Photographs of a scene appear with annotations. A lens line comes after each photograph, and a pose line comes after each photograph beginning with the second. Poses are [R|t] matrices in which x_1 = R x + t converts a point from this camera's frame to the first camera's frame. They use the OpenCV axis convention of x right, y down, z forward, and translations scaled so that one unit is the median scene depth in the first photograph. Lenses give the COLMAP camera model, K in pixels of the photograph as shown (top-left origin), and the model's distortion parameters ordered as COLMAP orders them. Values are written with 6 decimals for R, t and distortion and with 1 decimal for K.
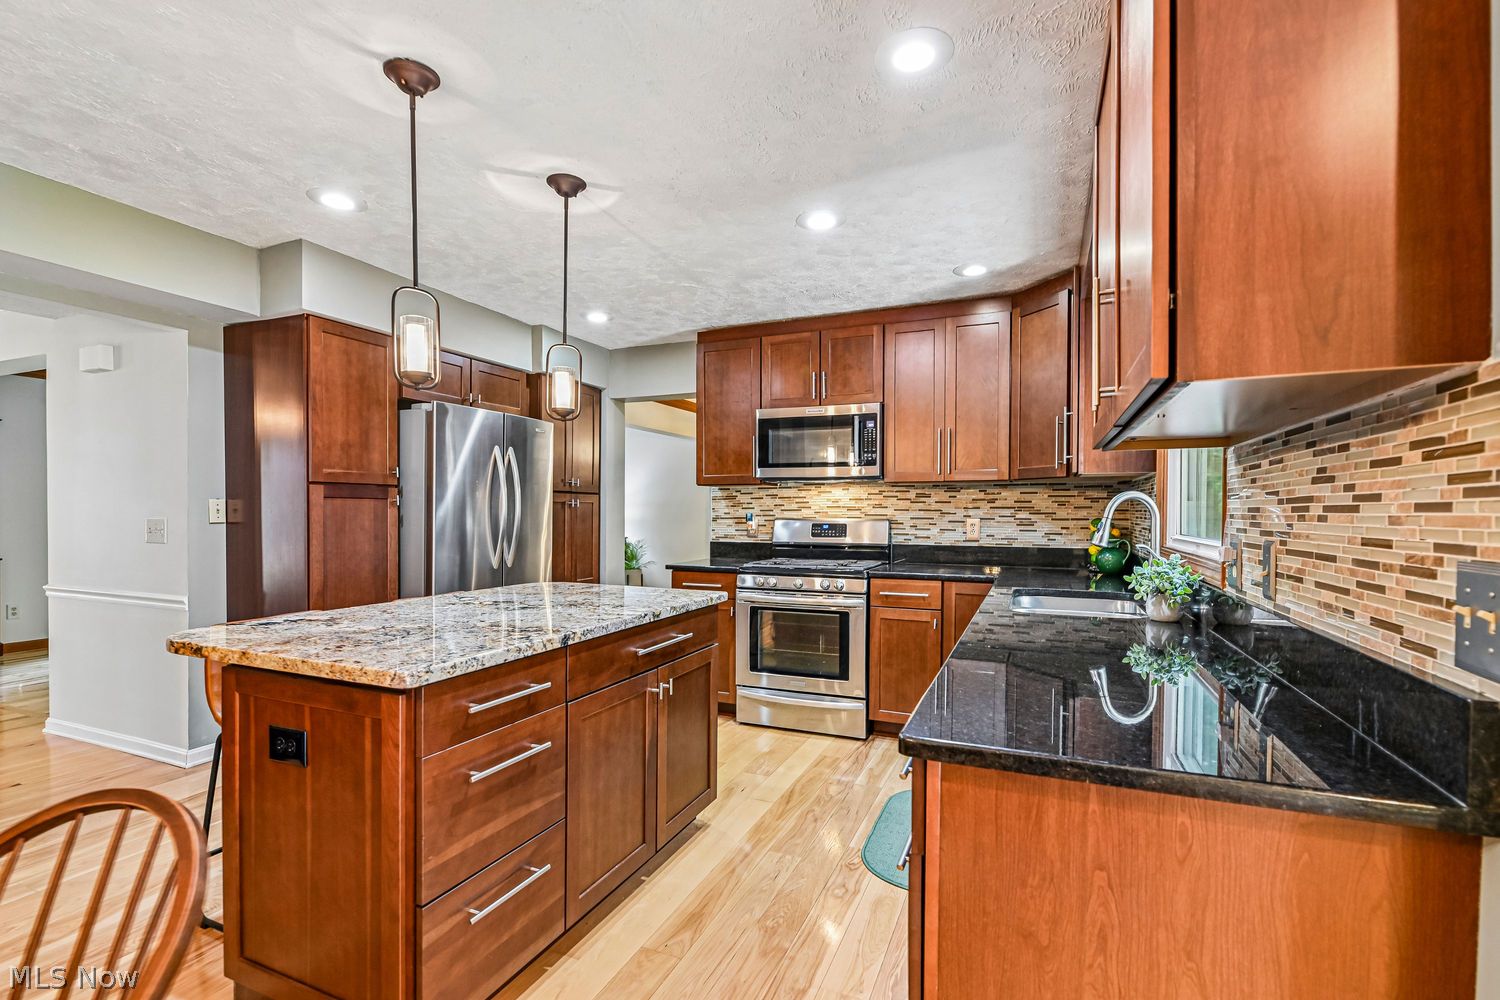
lens RADIAL K [[673.0, 0, 765.3], [0, 673.0, 523.3], [0, 0, 1]] dist [0.003838, -0.003901]
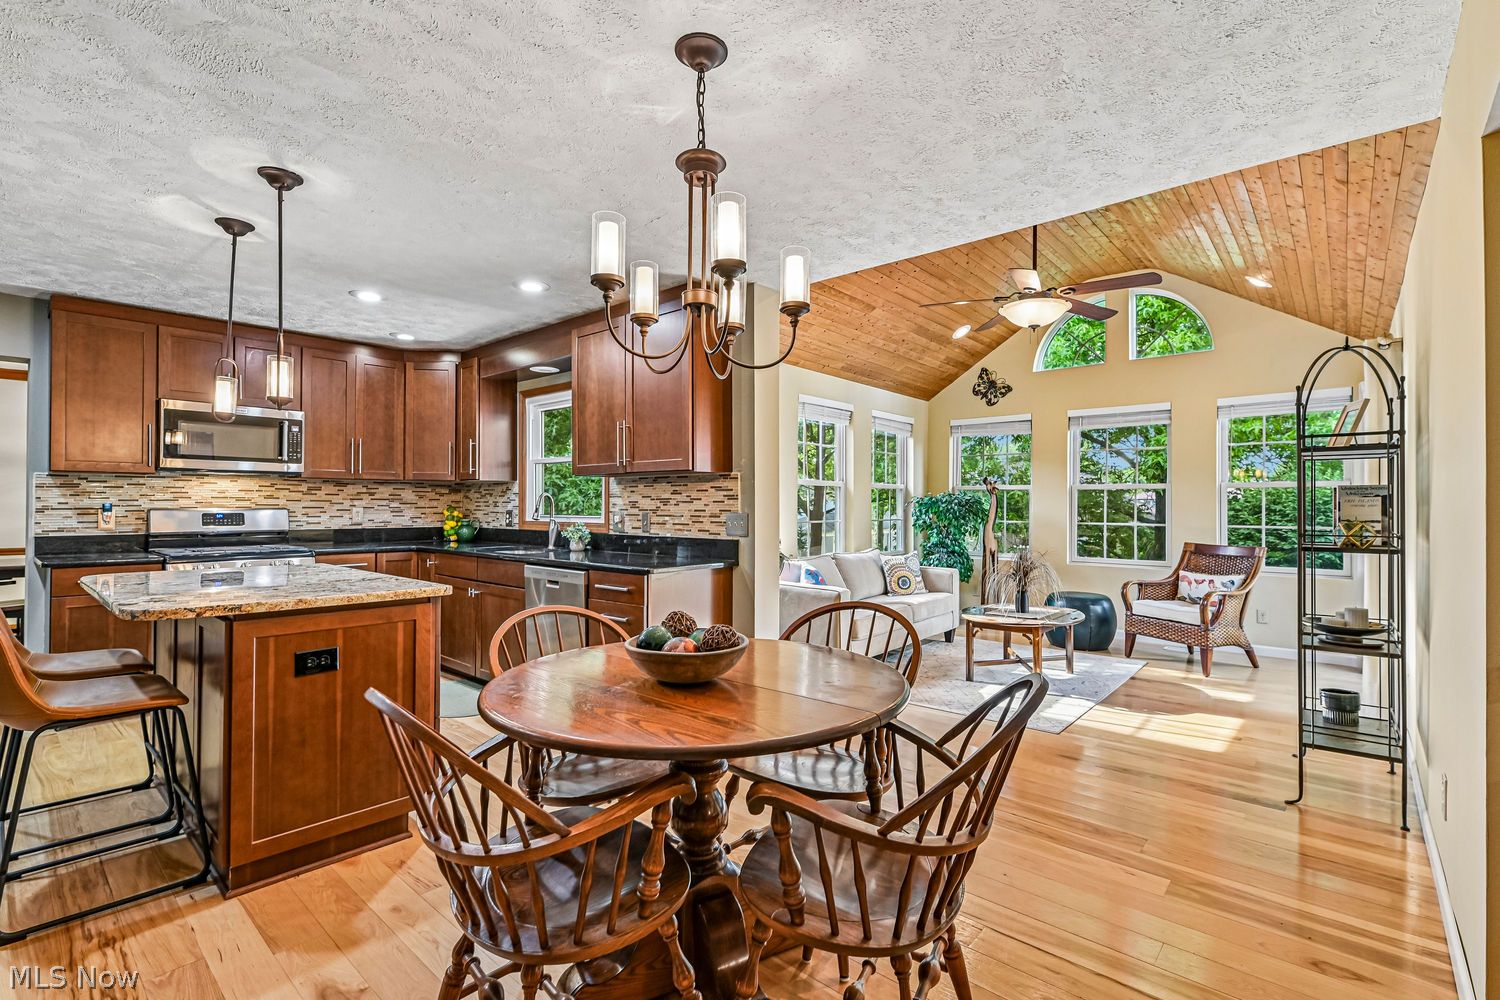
lens RADIAL K [[673.0, 0, 743.3], [0, 673.0, 488.6], [0, 0, 1]] dist [0.003838, -0.003901]
pose [[0.332346, 0.020958, 0.942925, -0.665030], [0.014258, 0.999527, -0.027241, 0.002732], [-0.943050, 0.022498, 0.331890, -0.136252]]
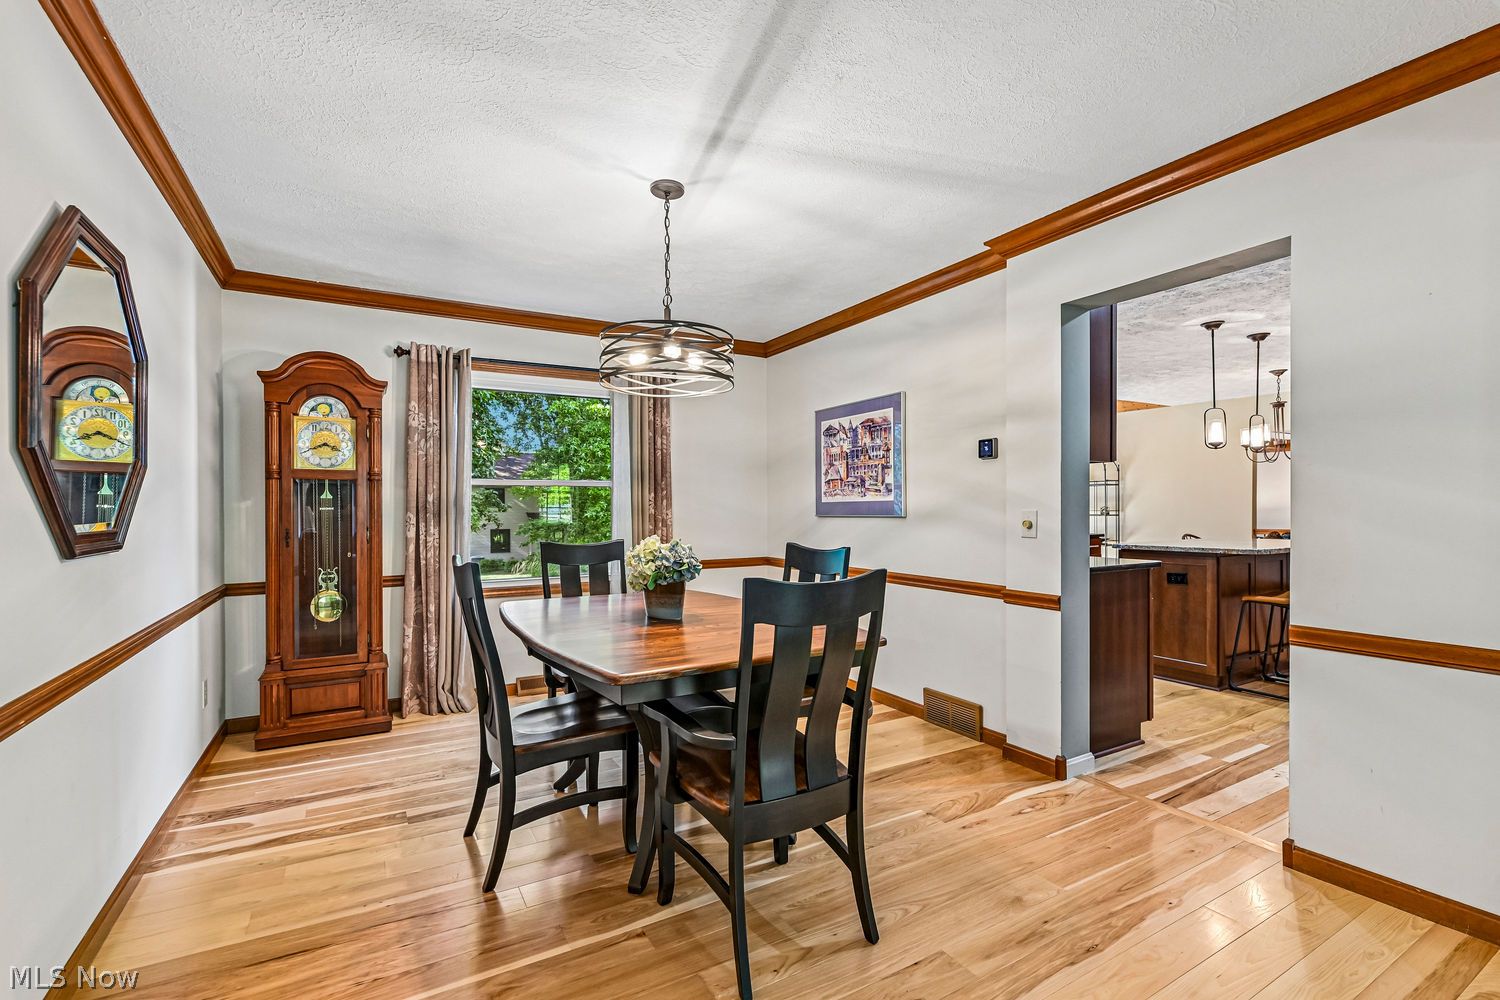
lens RADIAL K [[673.0, 0, 753.4], [0, 673.0, 504.9], [0, 0, 1]] dist [0.003838, -0.003901]
pose [[-0.799166, -0.004053, 0.601097, -0.242575], [0.006736, 0.999854, 0.015697, -0.021933], [-0.601073, 0.016593, -0.799022, 1.984886]]
